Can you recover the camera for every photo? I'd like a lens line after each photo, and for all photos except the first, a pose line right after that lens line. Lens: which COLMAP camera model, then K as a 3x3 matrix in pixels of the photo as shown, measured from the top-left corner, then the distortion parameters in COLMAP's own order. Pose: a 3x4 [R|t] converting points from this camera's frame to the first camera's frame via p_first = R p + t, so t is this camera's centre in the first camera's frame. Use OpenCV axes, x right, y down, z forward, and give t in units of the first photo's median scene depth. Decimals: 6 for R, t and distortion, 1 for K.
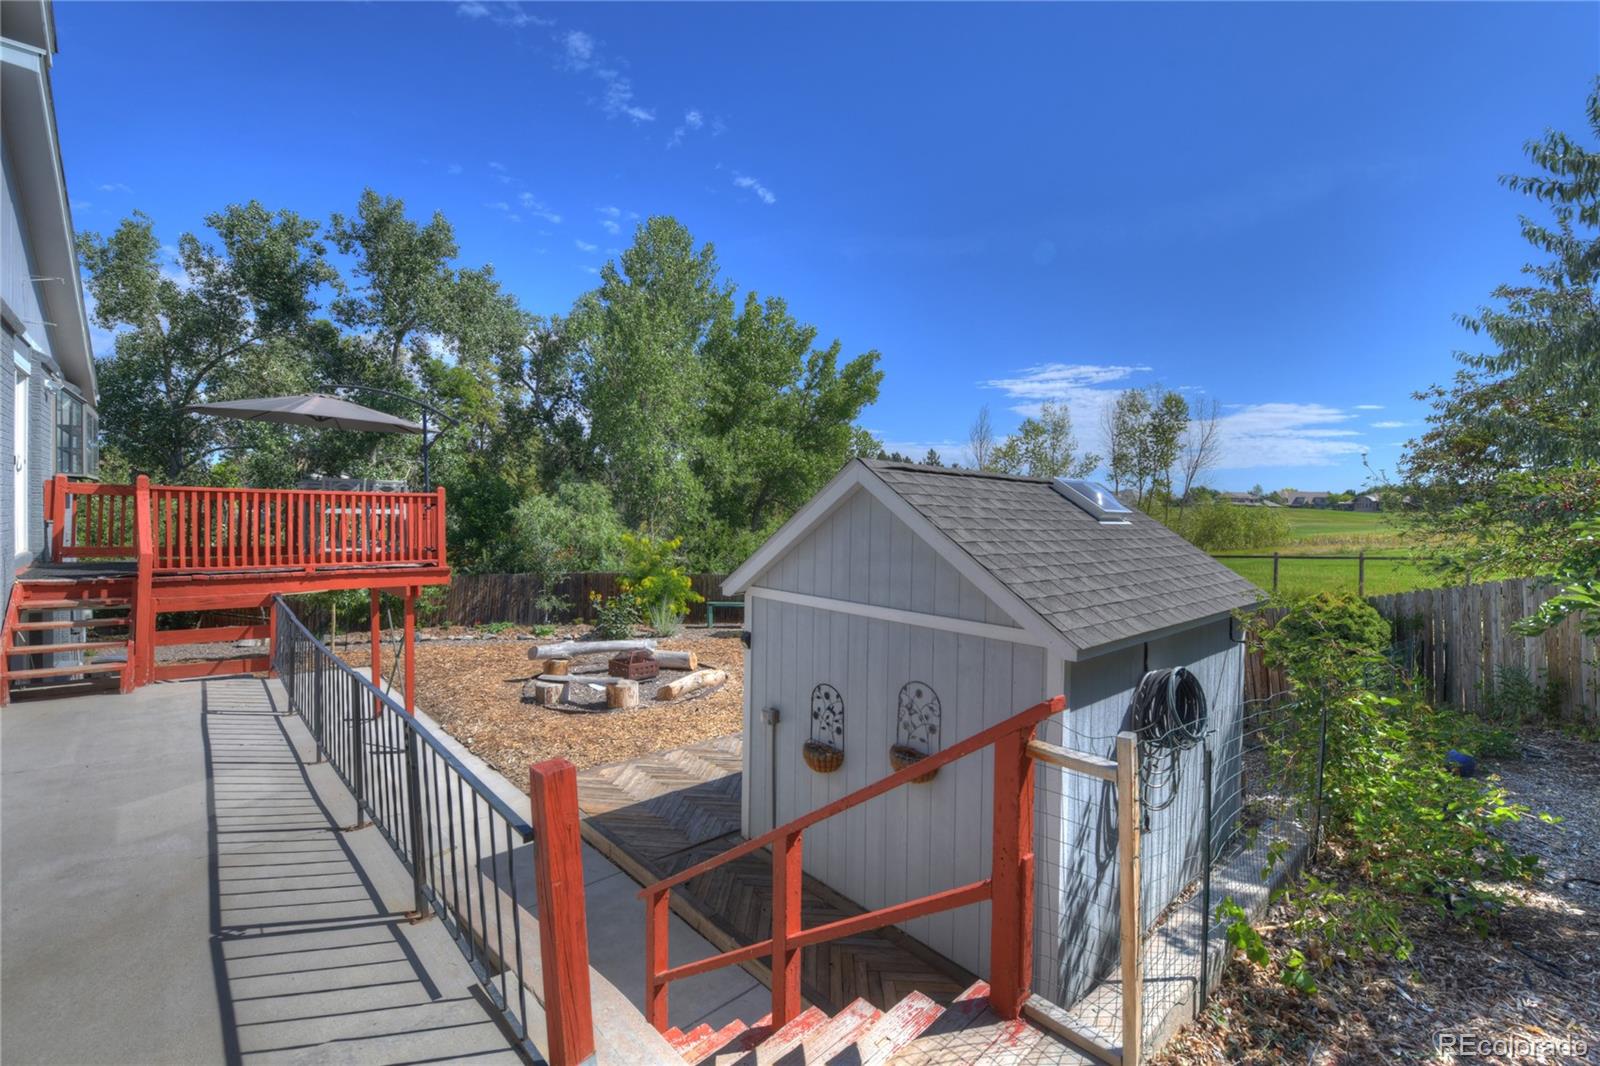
lens RADIAL K [[724.0, 0, 806.7], [0, 724.0, 556.9], [0, 0, 1]] dist [-0.017947, 0.001915]
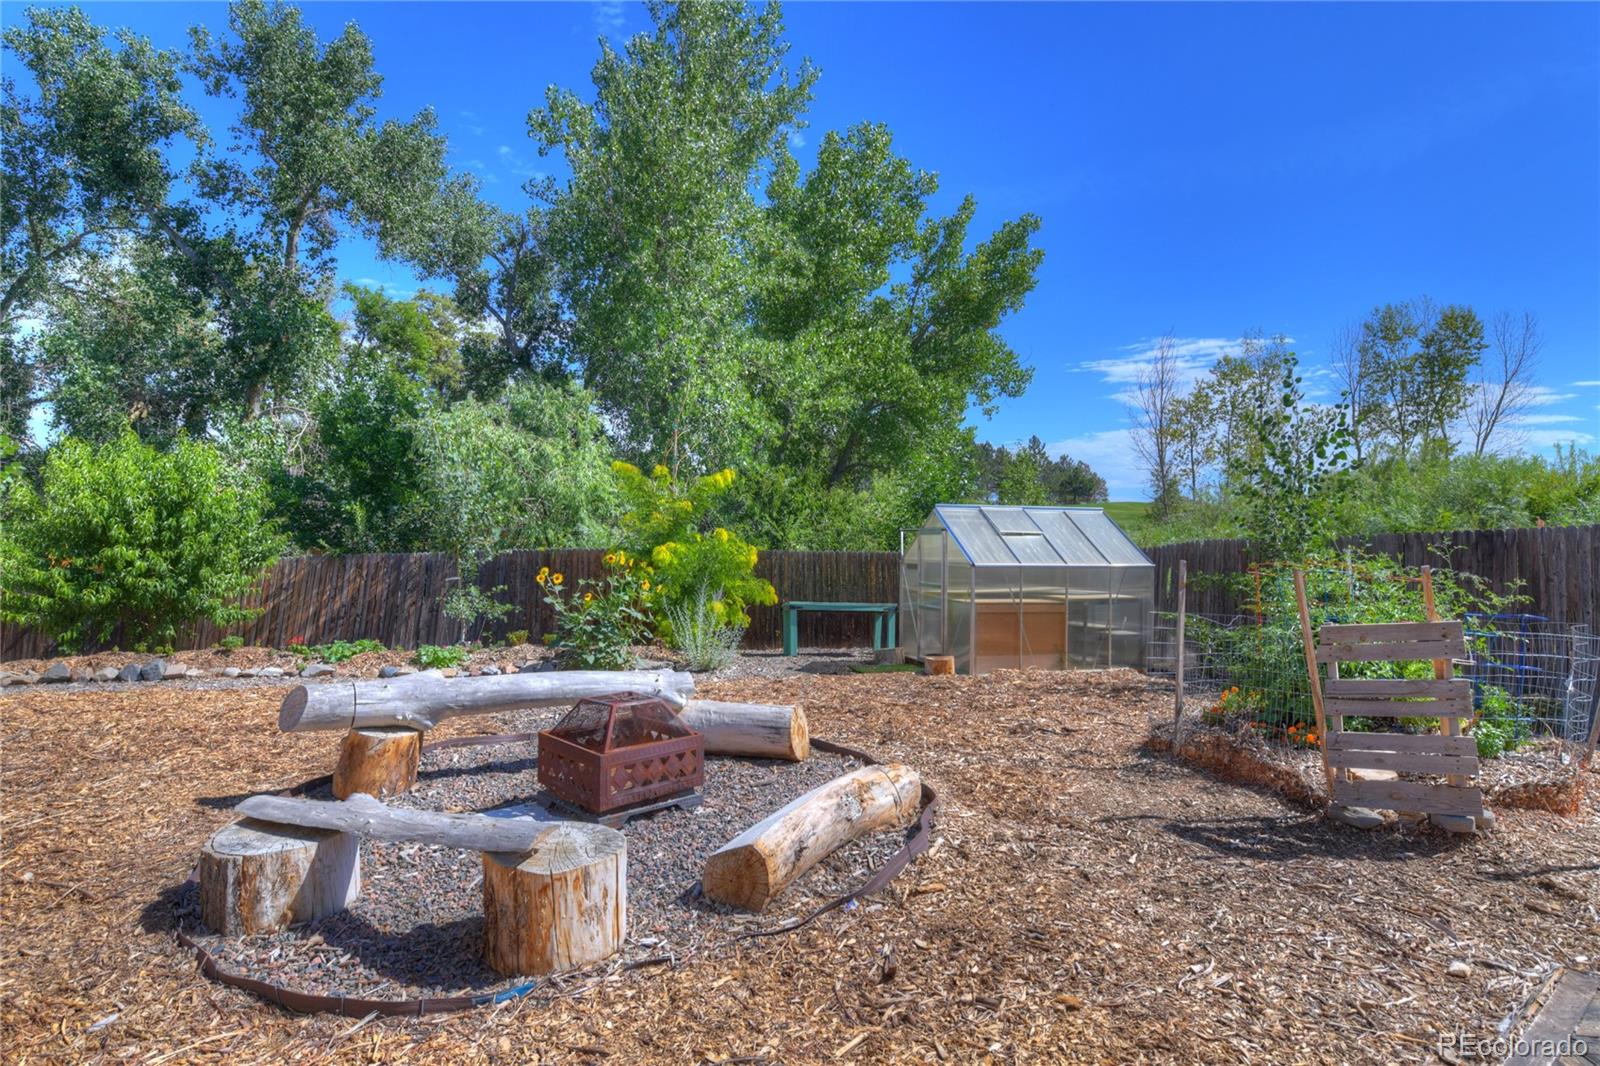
lens RADIAL K [[844.3, 0, 799.6], [0, 844.3, 530.8], [0, 0, 1]] dist [-0.011593, 0.001287]
pose [[0.998256, -0.010513, -0.058098, -0.085747], [0.006245, 0.997300, -0.073170, 0.050572], [0.058710, 0.072680, 0.995626, 0.387039]]
